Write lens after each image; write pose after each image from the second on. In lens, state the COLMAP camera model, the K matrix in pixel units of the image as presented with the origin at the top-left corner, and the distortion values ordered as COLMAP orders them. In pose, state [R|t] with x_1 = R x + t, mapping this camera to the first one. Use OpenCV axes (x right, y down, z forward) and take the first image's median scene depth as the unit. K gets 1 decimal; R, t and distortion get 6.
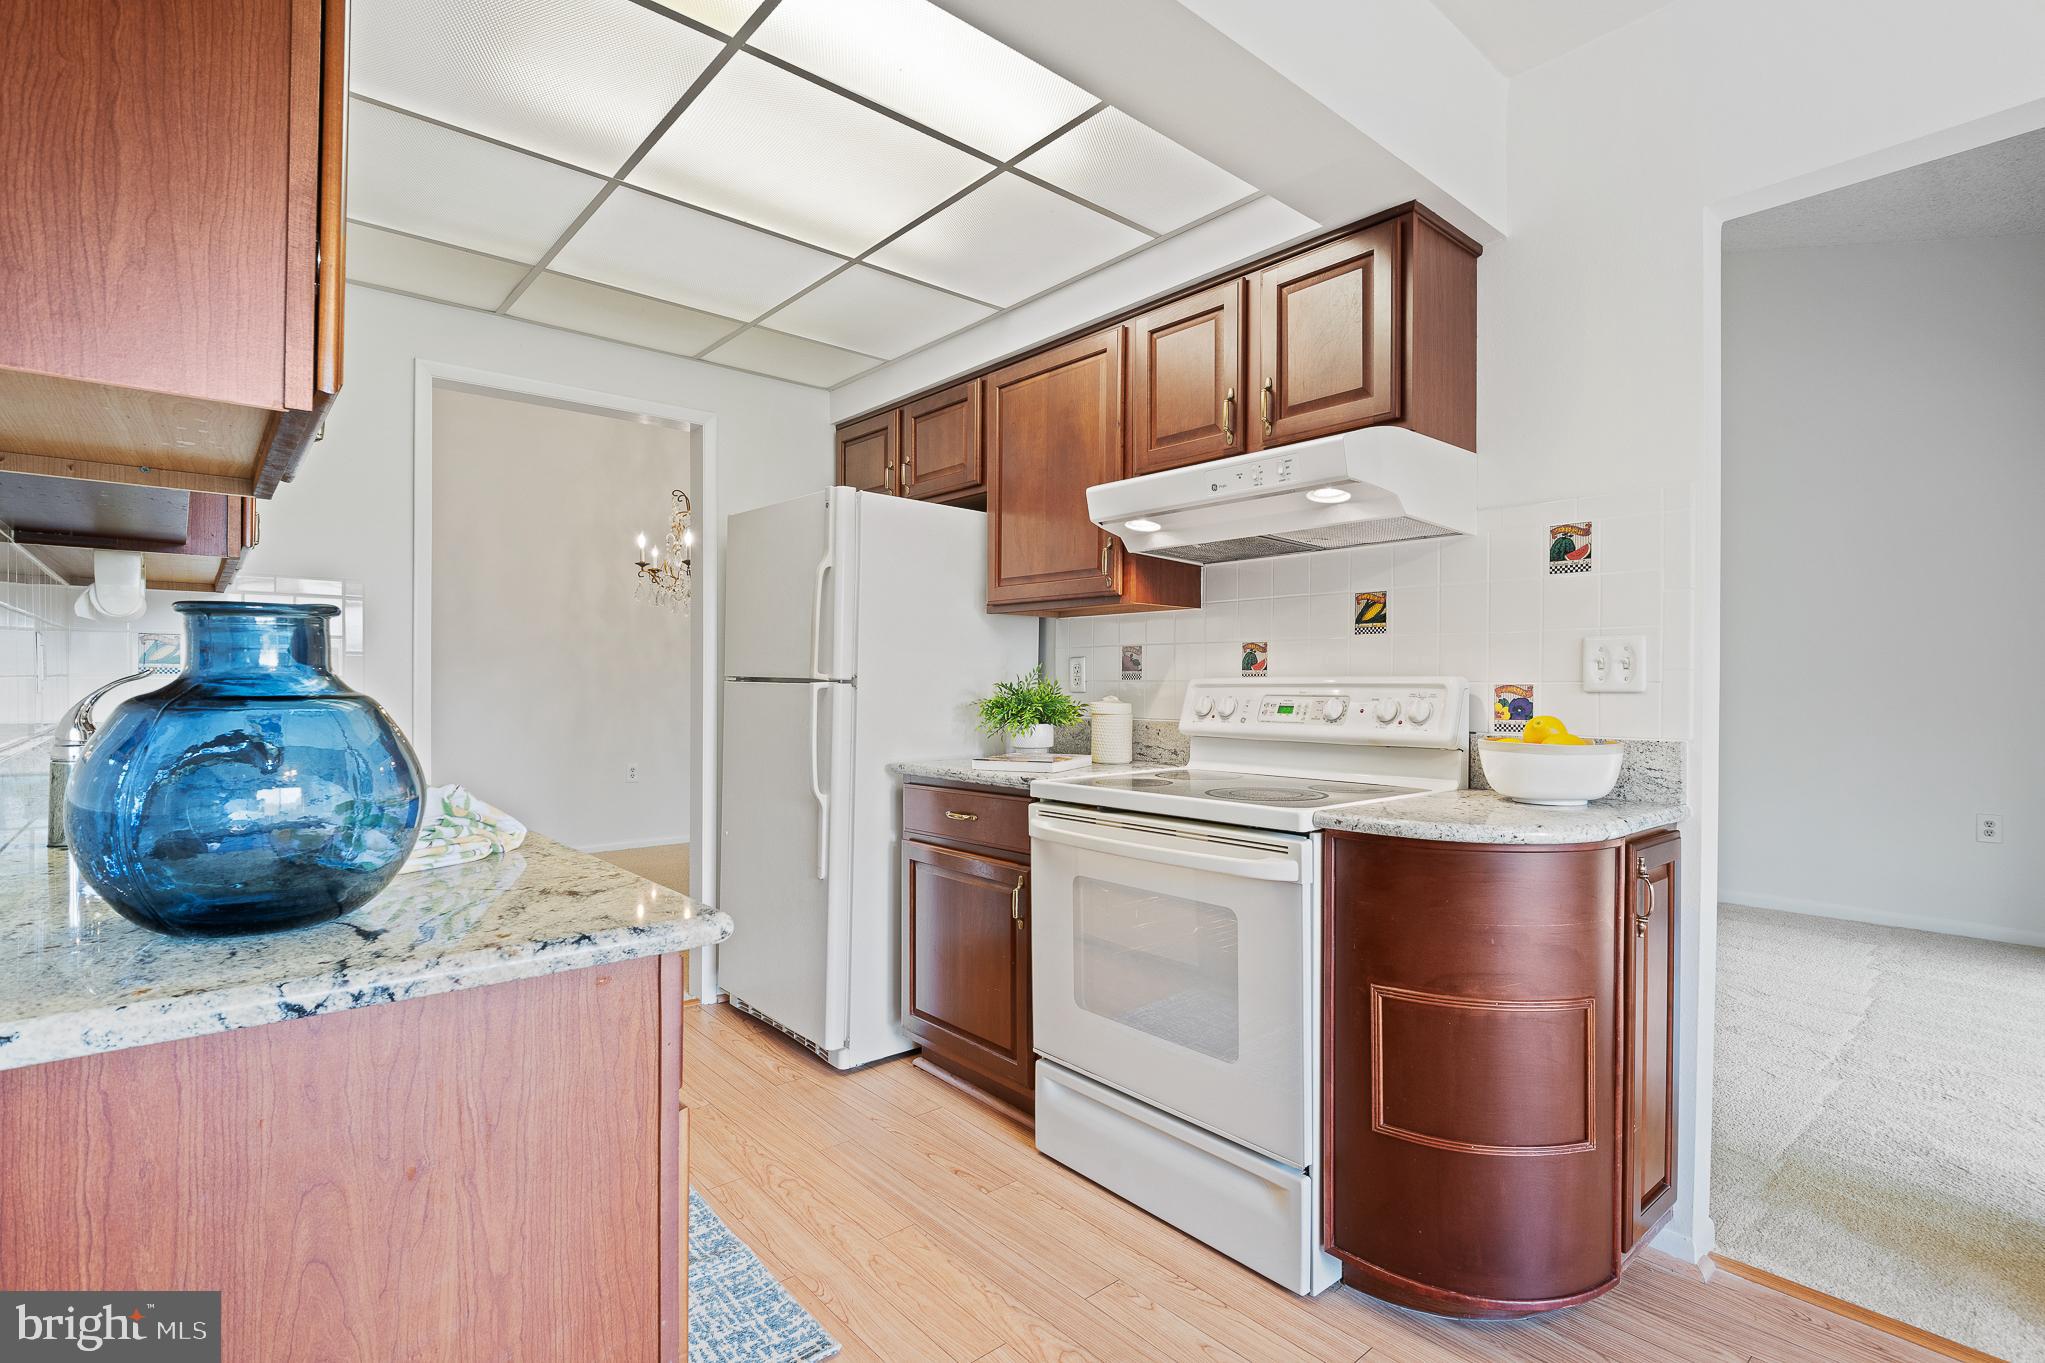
lens RADIAL K [[963.6, 0, 1017.1], [0, 963.6, 688.4], [0, 0, 1]] dist [0.001223, -0.013808]
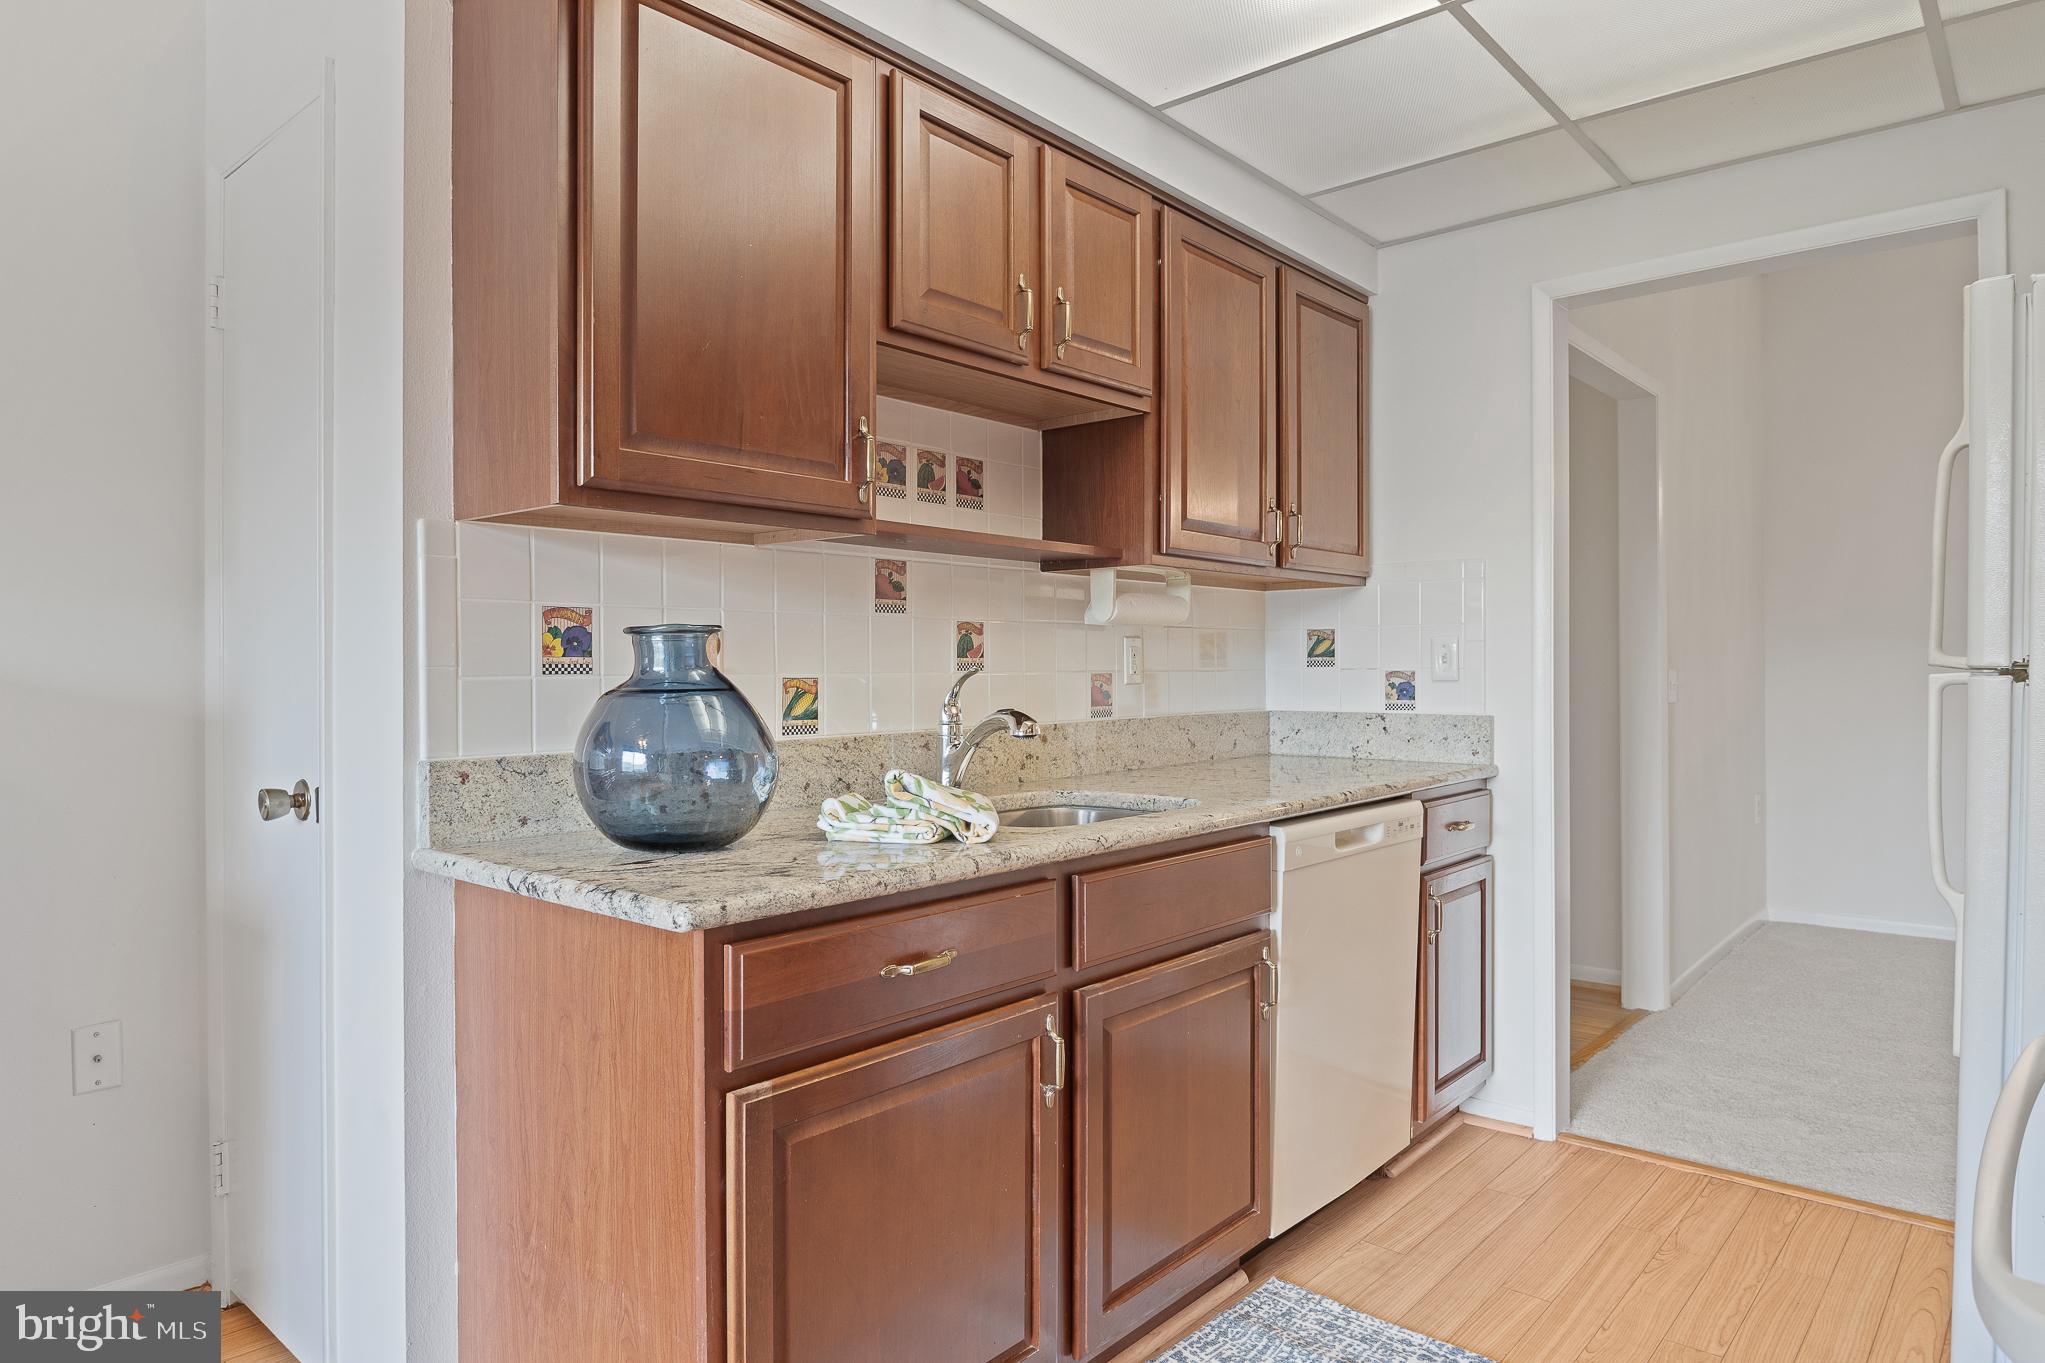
lens RADIAL K [[1238.1, 0, 1022.9], [0, 1238.1, 667.6], [0, 0, 1]] dist [-0.009802, -0.004017]
pose [[0.142684, -0.005966, -0.989750, 0.429765], [-0.000977, 0.999980, -0.006169, -0.005270], [0.989768, 0.001847, 0.142675, 0.475340]]
